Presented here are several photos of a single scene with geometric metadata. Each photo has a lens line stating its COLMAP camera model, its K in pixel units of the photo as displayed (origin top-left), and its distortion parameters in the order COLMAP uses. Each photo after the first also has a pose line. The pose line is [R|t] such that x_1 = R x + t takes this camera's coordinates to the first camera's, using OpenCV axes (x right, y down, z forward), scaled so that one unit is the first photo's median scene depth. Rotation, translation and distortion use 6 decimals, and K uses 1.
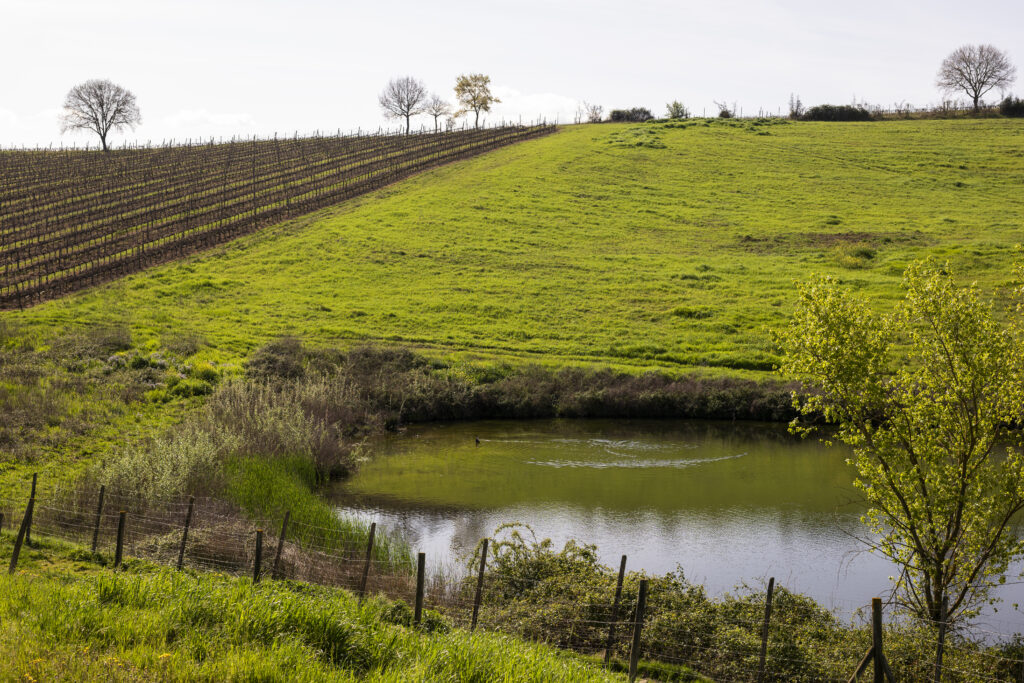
lens RADIAL K [[1469.6, 0, 511.9], [0, 1469.6, 341.1], [0, 0, 1]] dist [-0.012172, 0.000000]
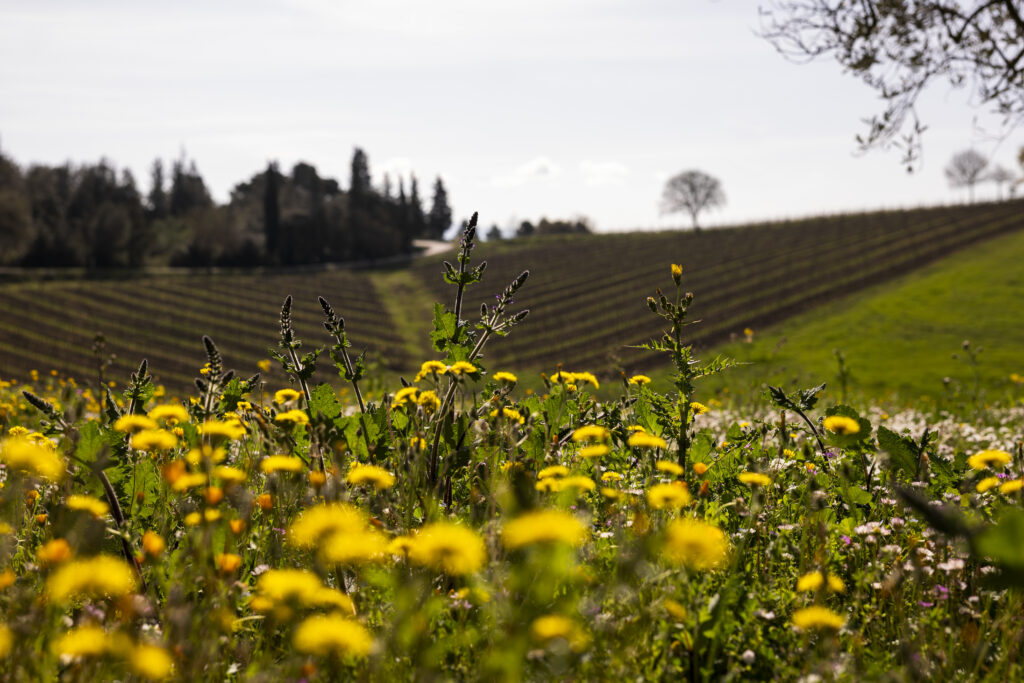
lens RADIAL K [[1489.4, 0, 512.1], [0, 1489.4, 343.5], [0, 0, 1]] dist [-0.025066, 0.000000]
pose [[0.919987, -0.006843, -0.391890, 0.067795], [-0.003927, 0.999636, -0.026675, -0.011701], [0.391930, 0.026080, 0.919625, -0.186649]]
